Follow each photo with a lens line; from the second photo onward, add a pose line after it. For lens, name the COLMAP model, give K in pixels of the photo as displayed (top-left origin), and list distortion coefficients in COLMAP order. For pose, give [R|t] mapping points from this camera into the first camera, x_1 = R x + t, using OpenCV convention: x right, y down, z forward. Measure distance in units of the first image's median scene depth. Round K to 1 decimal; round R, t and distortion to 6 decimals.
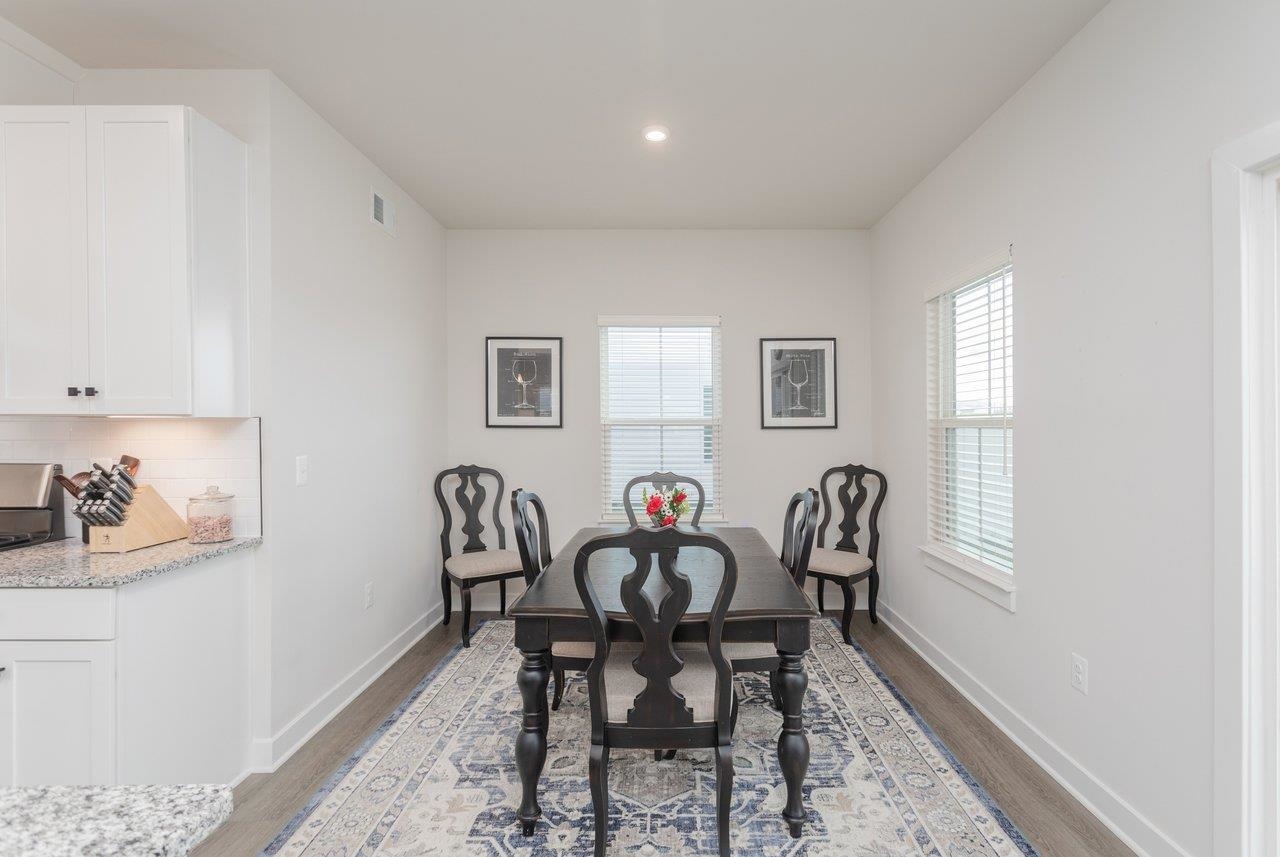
lens RADIAL K [[637.9, 0, 640.0], [0, 637.9, 428.5], [0, 0, 1]] dist [0.000963, -0.000196]
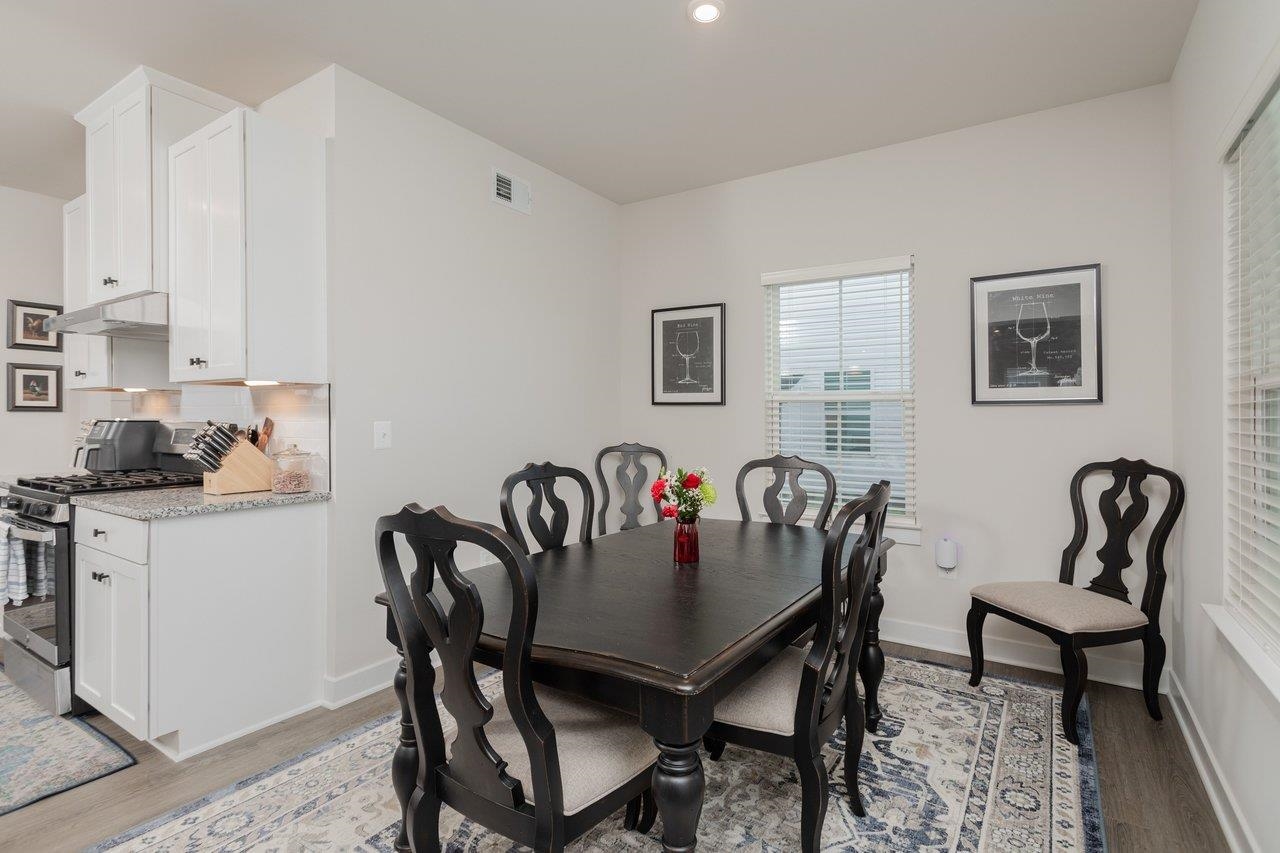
lens RADIAL K [[605.7, 0, 644.3], [0, 605.7, 417.9], [0, 0, 1]] dist [-0.000757, 0.000819]
pose [[0.848539, 0.006911, -0.529088, 0.246536], [-0.010389, 0.999940, -0.003600, 0.023108], [0.529031, 0.008552, 0.848559, 0.236780]]
